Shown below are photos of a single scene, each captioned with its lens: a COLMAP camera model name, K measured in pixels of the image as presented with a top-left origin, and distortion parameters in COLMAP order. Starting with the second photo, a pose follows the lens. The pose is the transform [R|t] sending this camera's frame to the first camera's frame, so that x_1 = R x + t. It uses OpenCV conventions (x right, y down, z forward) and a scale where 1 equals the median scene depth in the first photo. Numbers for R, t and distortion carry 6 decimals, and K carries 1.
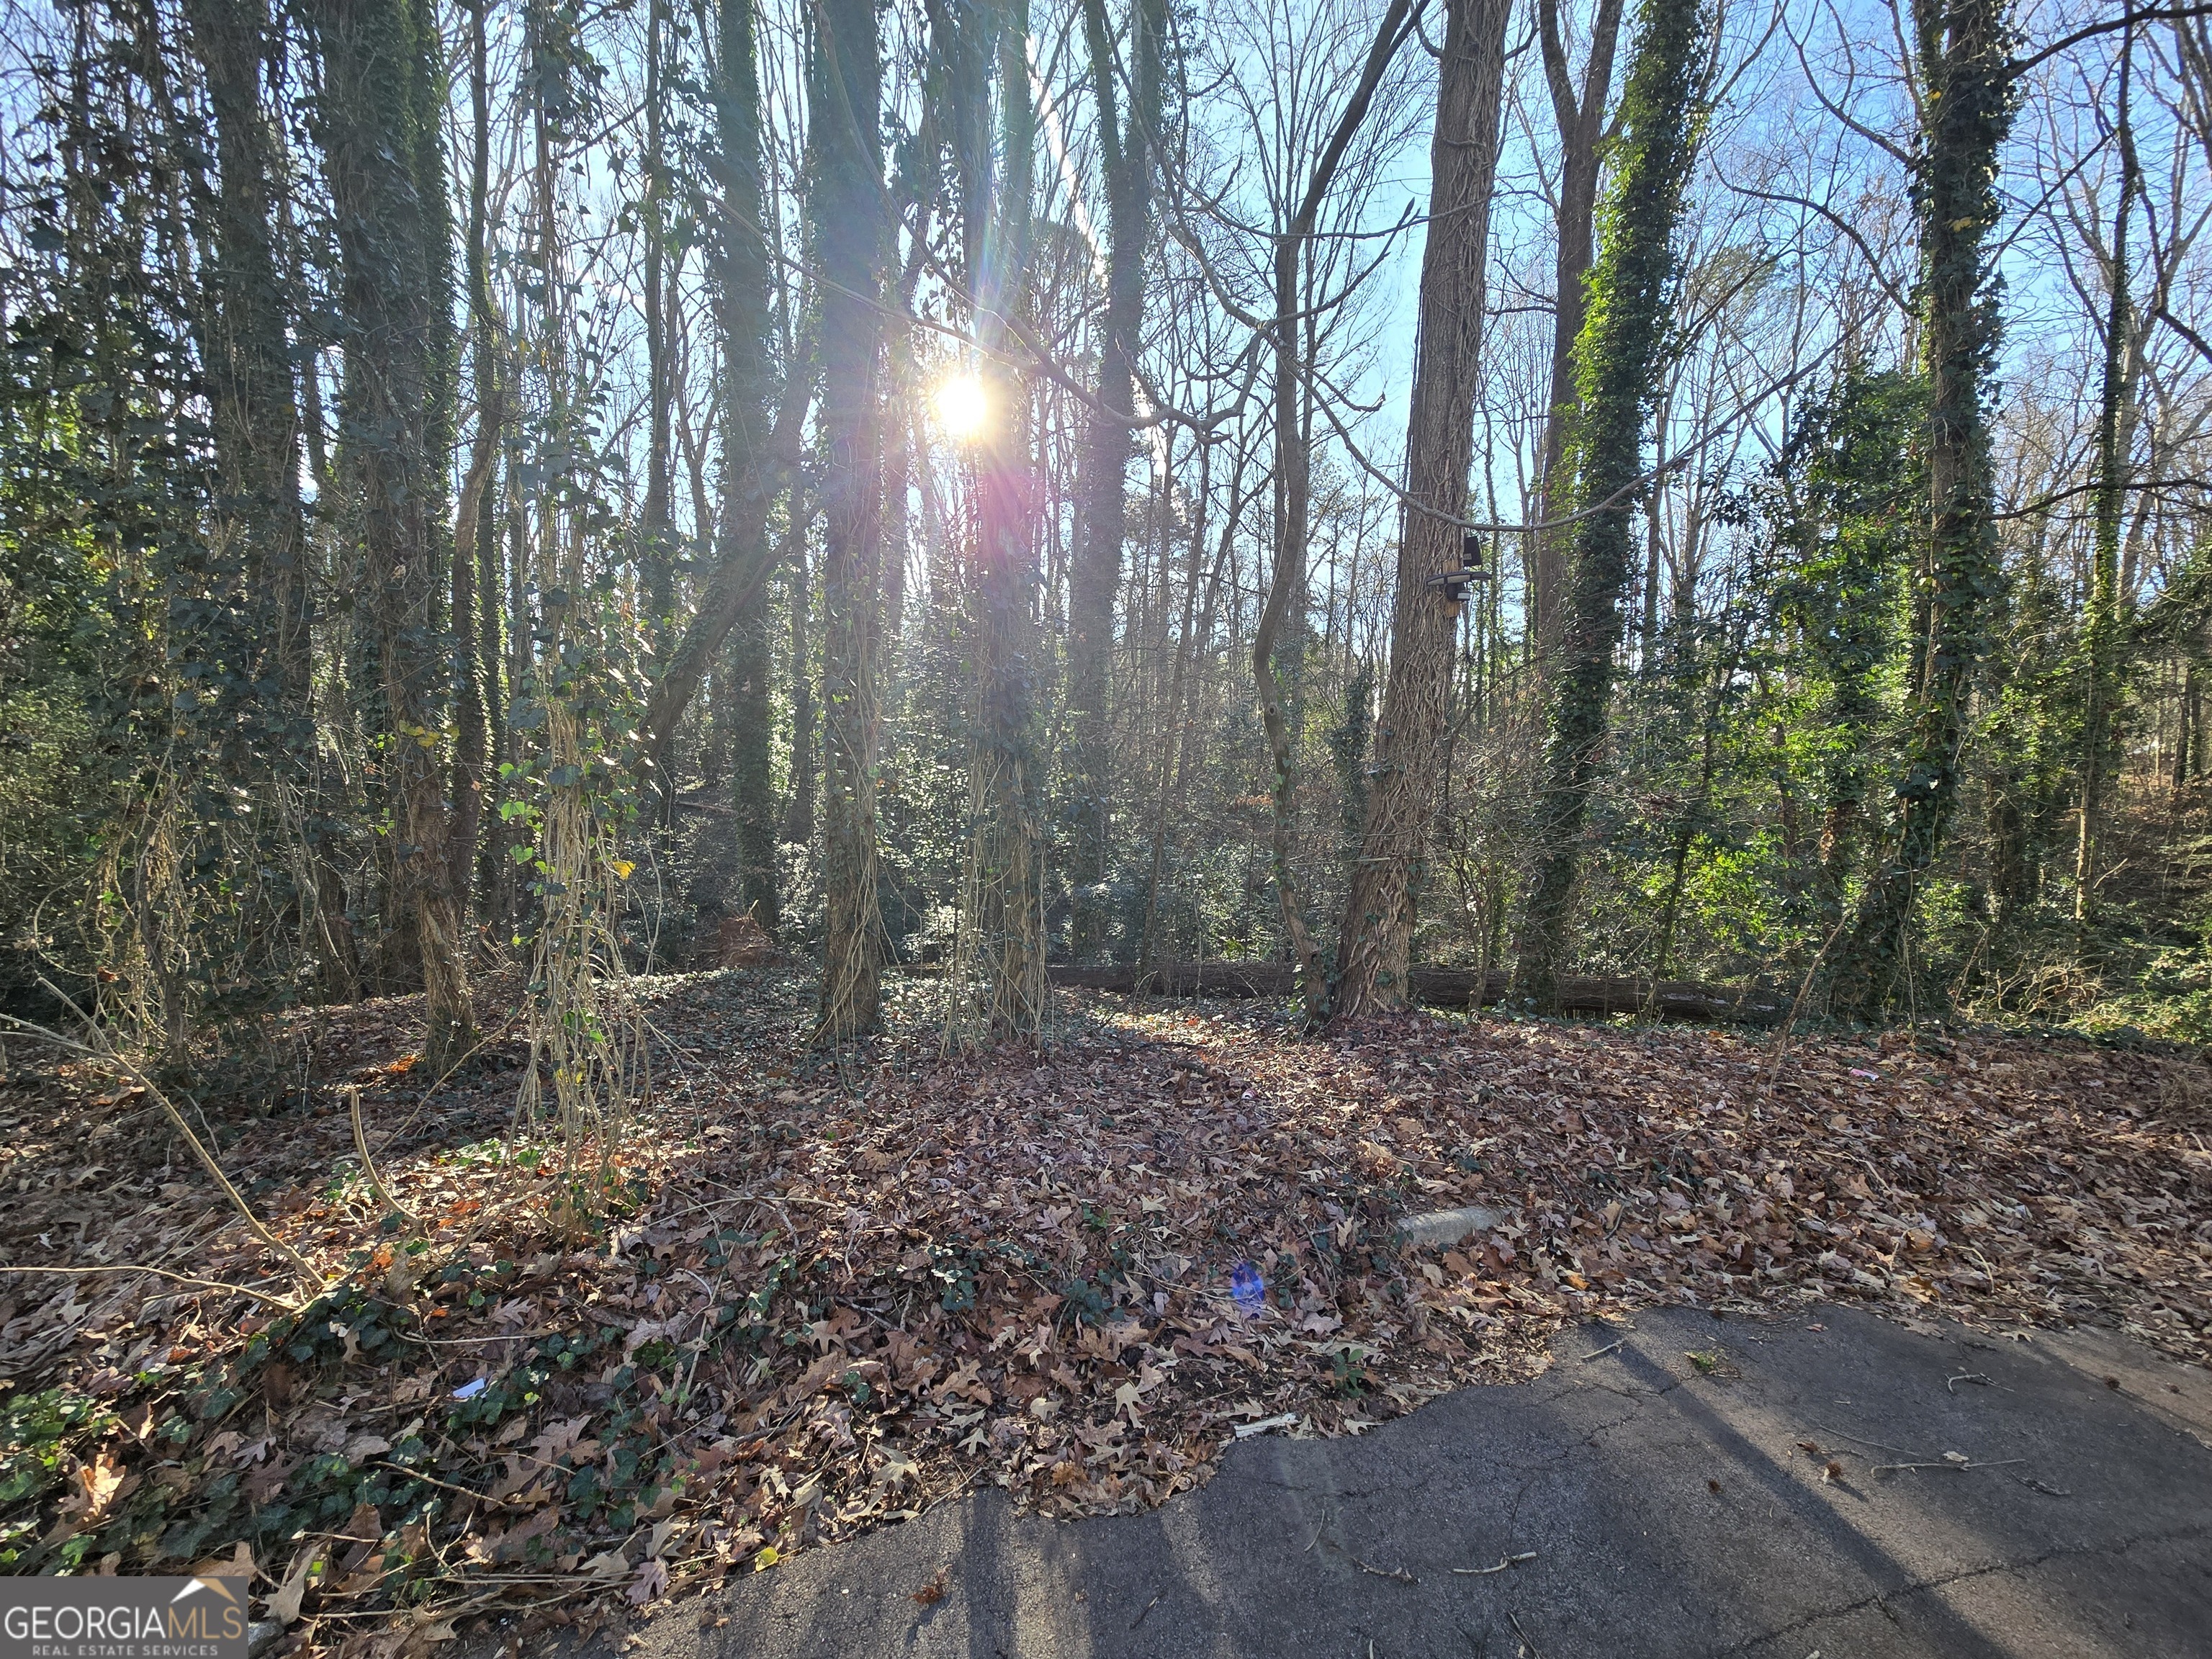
lens RADIAL K [[909.1, 0, 1100.5], [0, 909.1, 844.9], [0, 0, 1]] dist [-0.002332, 0.005076]
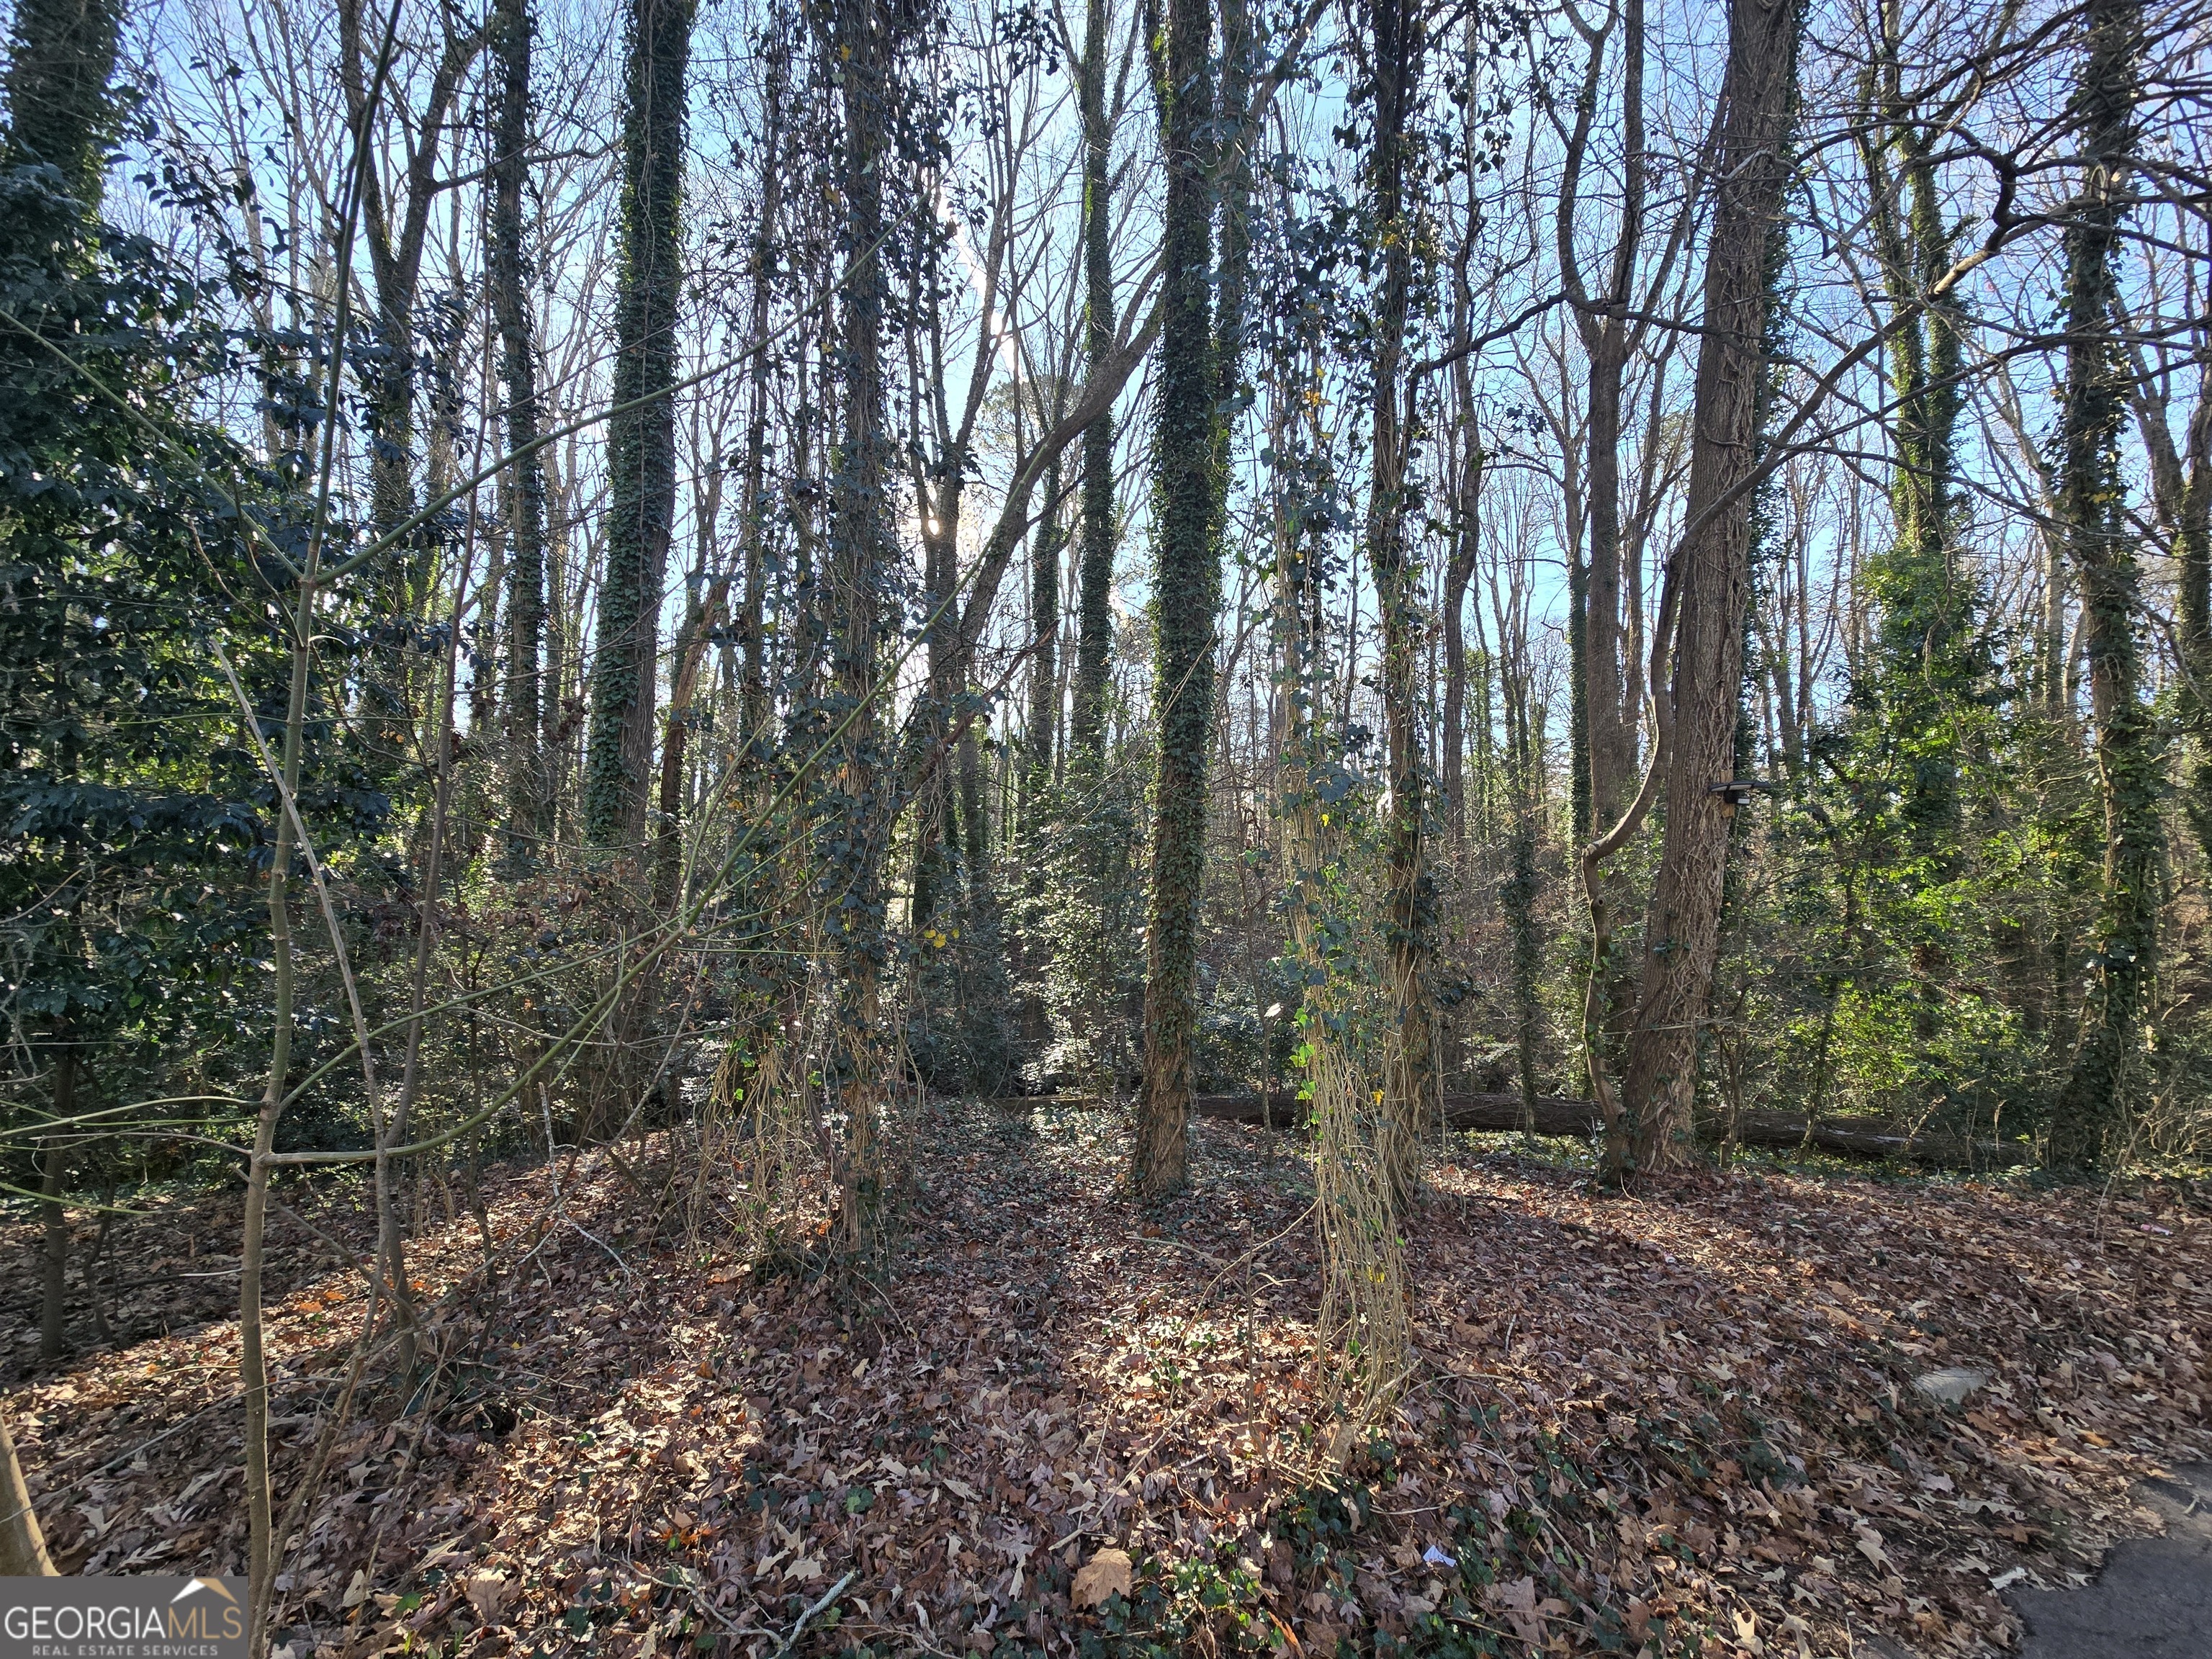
lens RADIAL K [[909.1, 0, 1100.5], [0, 909.1, 844.9], [0, 0, 1]] dist [-0.002332, 0.005076]
pose [[0.999451, 0.000596, 0.033119, -0.652386], [0.003231, 0.993313, -0.115408, -0.122428], [-0.032966, 0.115451, 0.992766, -0.181768]]
